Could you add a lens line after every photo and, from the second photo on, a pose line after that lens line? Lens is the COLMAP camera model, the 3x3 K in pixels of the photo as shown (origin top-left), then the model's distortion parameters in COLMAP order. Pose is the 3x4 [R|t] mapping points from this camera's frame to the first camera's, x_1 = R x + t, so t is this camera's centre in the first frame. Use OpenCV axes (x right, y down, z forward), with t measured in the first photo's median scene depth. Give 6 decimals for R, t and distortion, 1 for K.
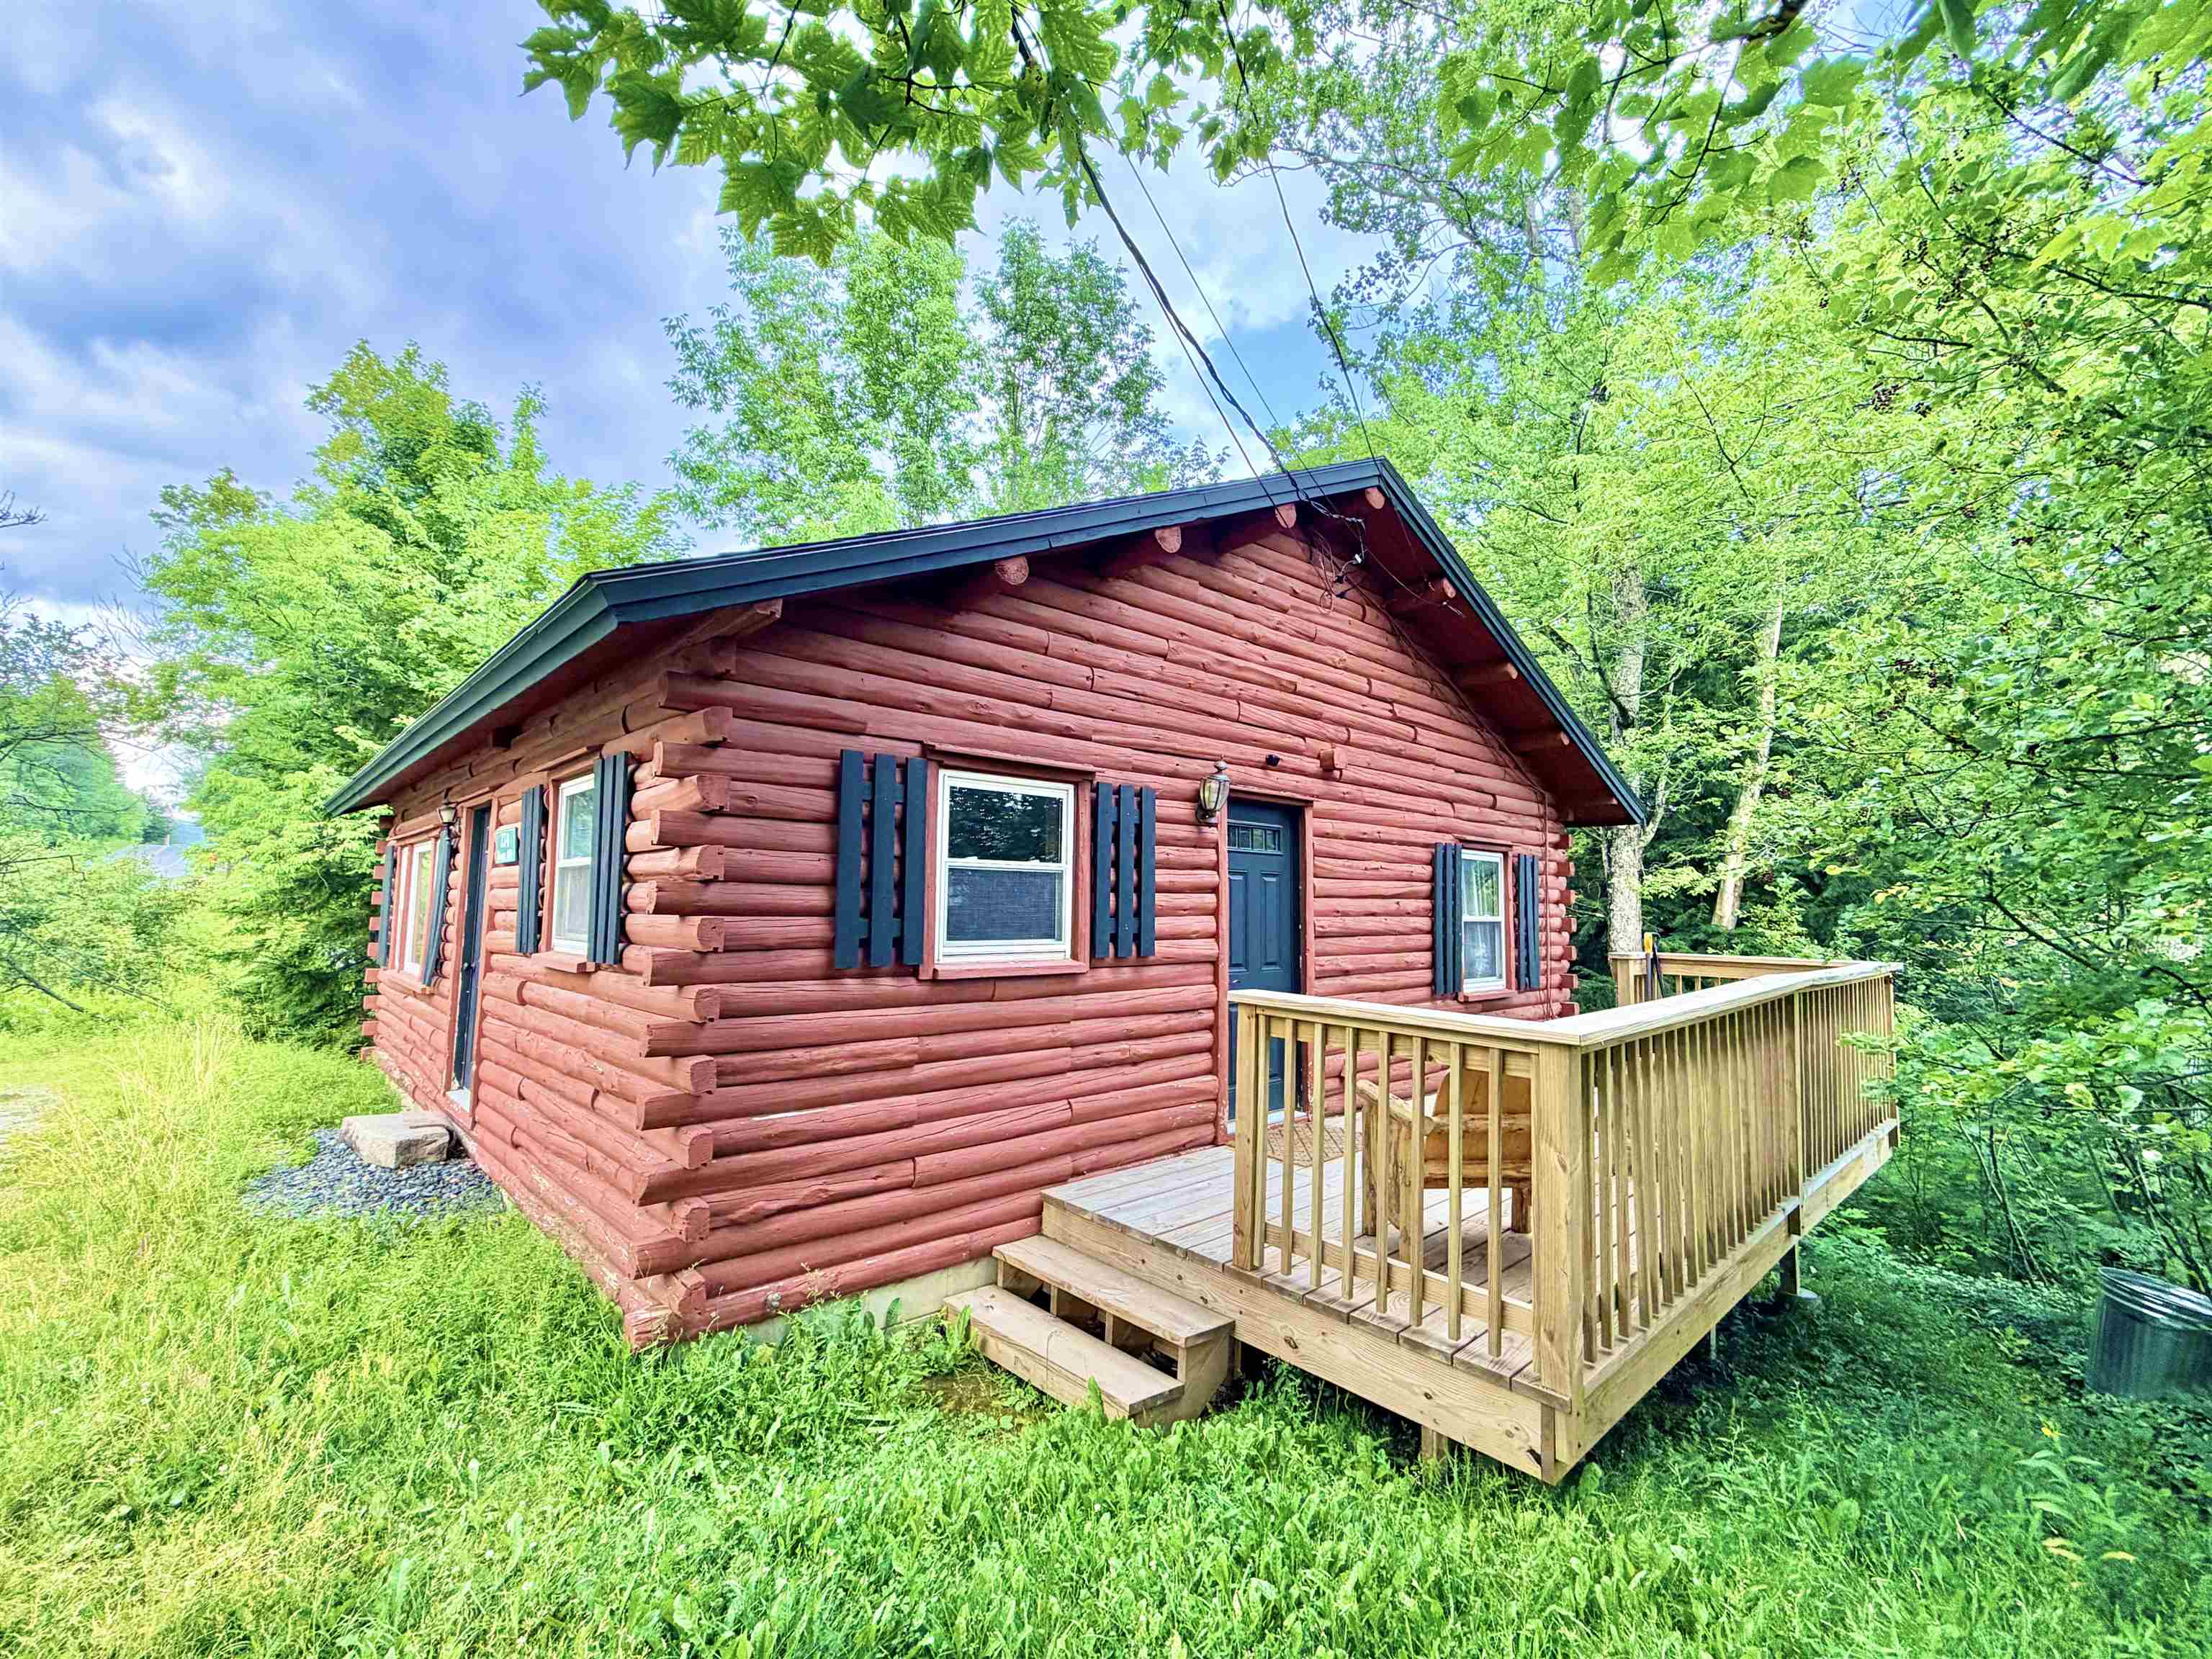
lens RADIAL K [[965.8, 0, 1111.5], [0, 965.8, 827.7], [0, 0, 1]] dist [-0.002614, -0.000468]
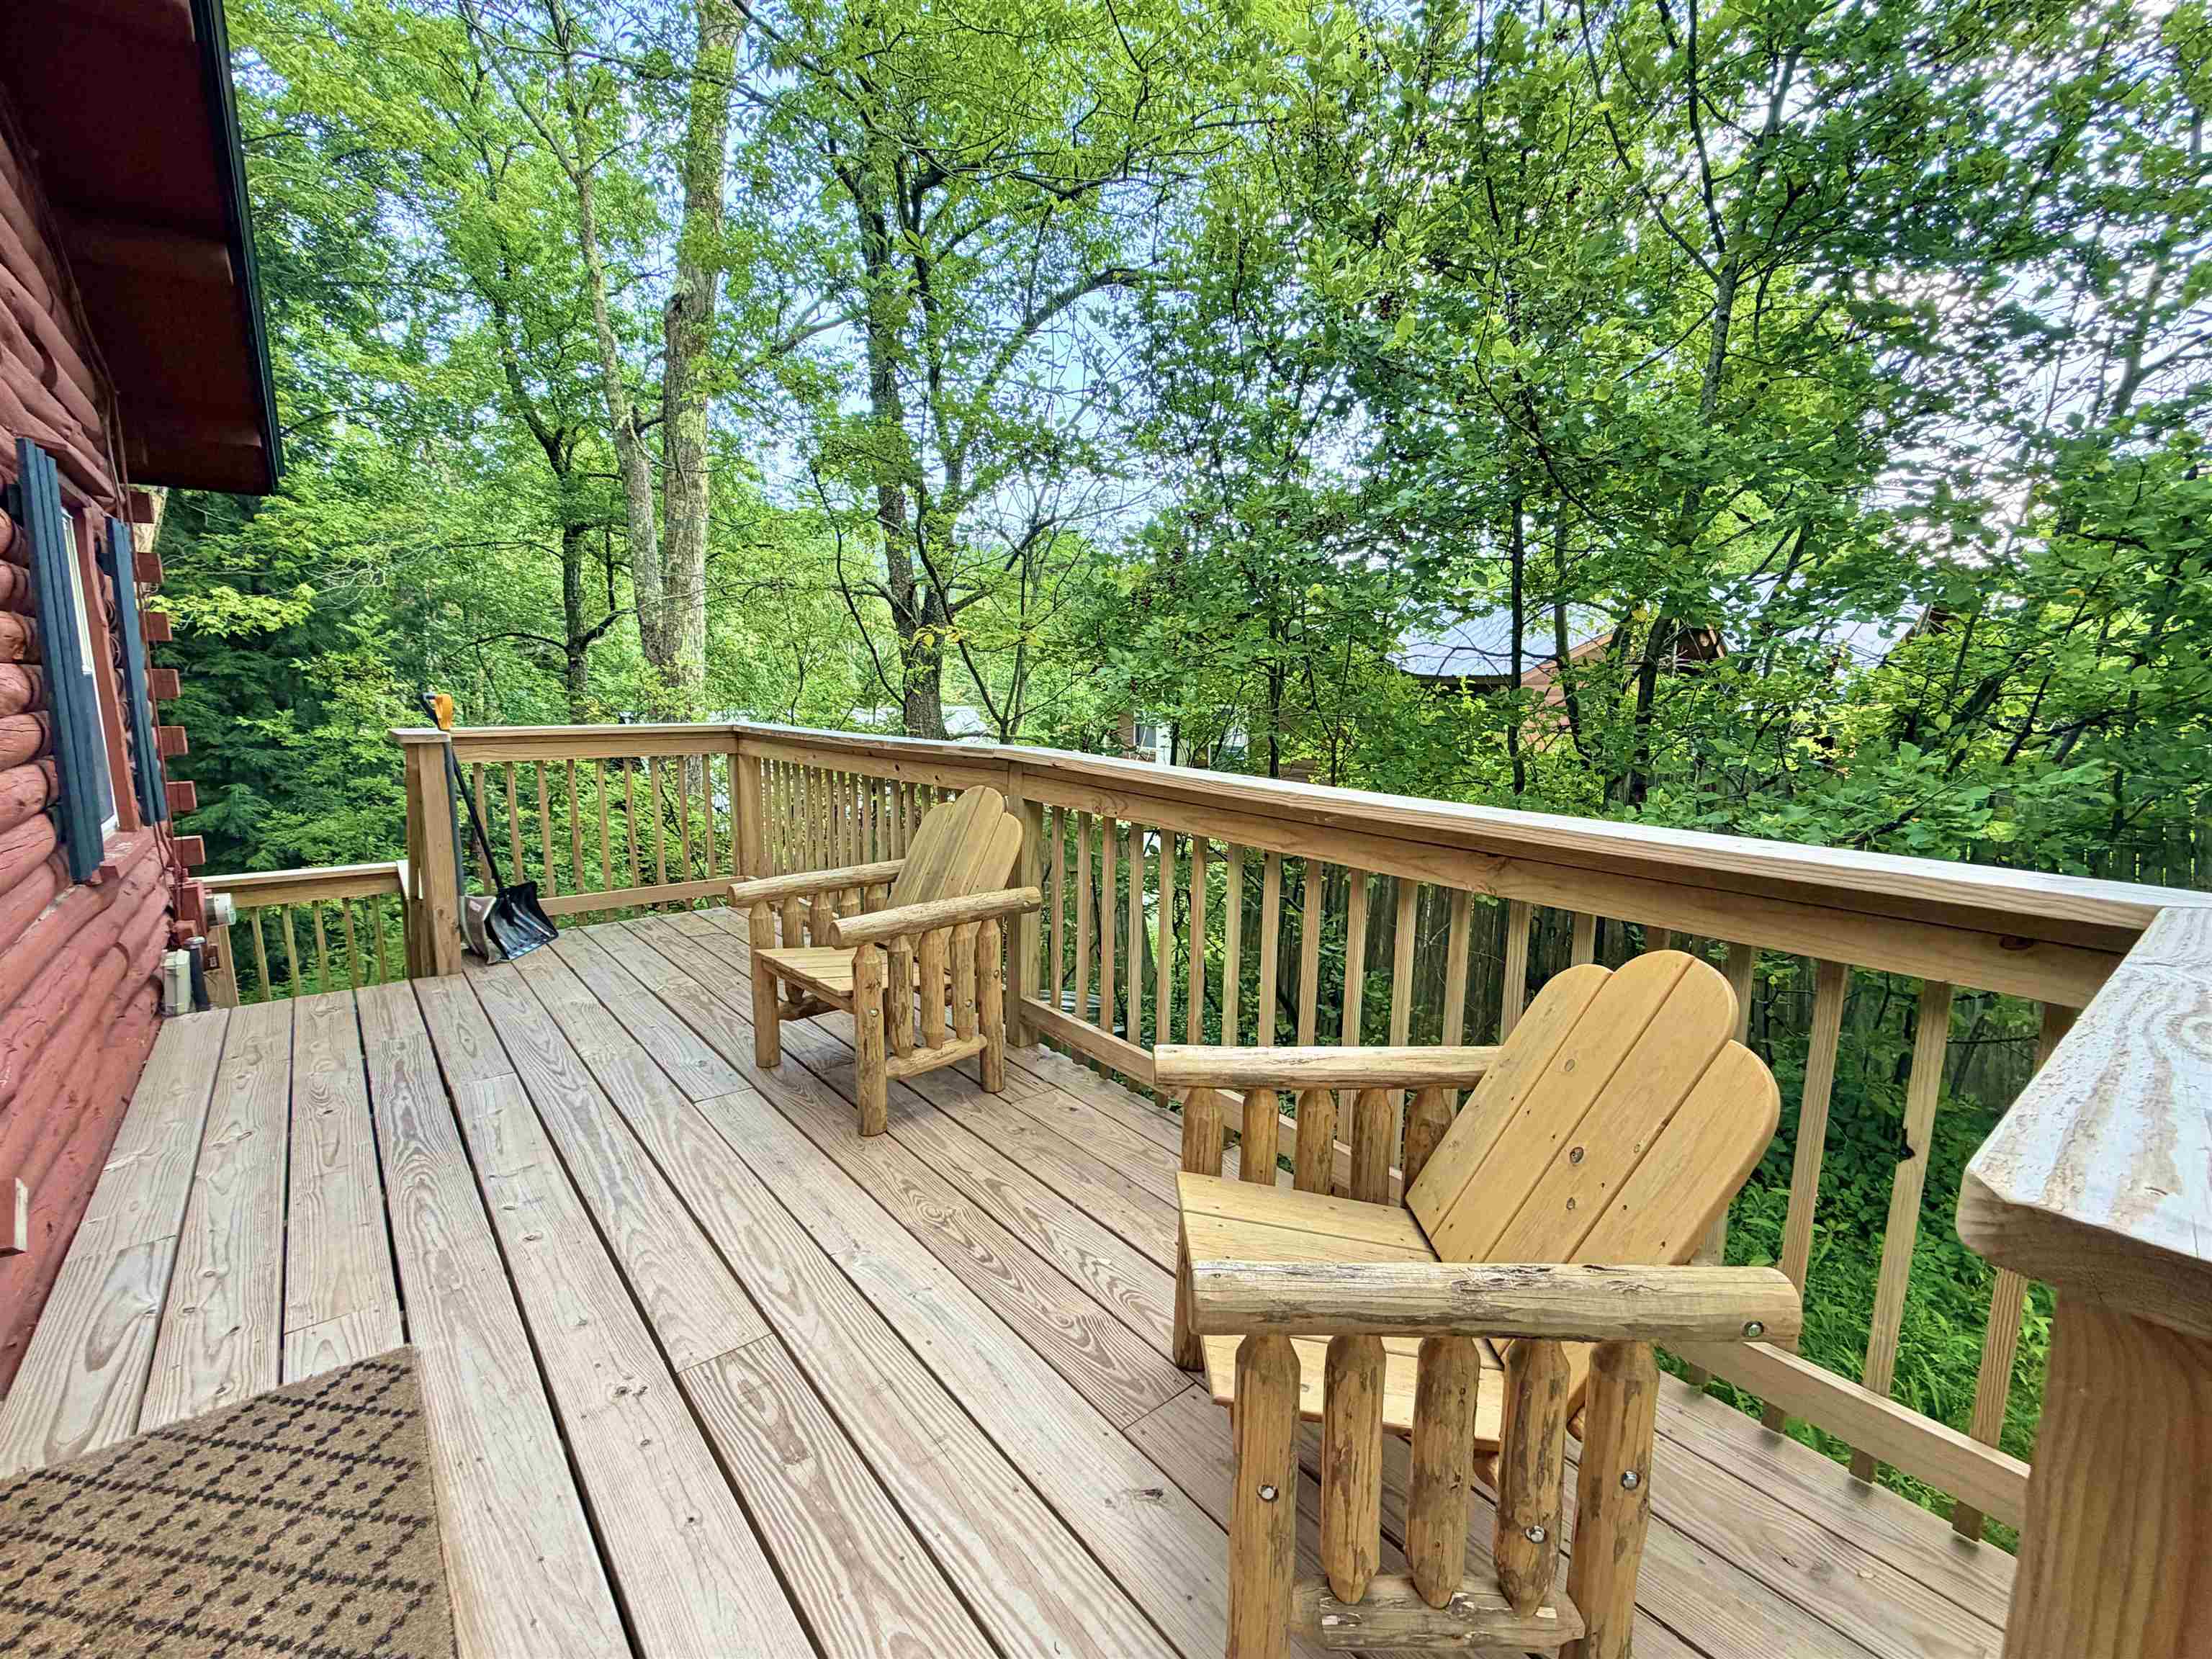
lens RADIAL K [[965.8, 0, 1117.4], [0, 965.8, 828.4], [0, 0, 1]] dist [-0.002614, -0.000468]
pose [[0.064334, -0.163604, 0.984426, 0.003936], [-0.086466, 0.981846, 0.168826, 0.050267], [-0.994175, -0.095981, 0.049020, 0.497699]]
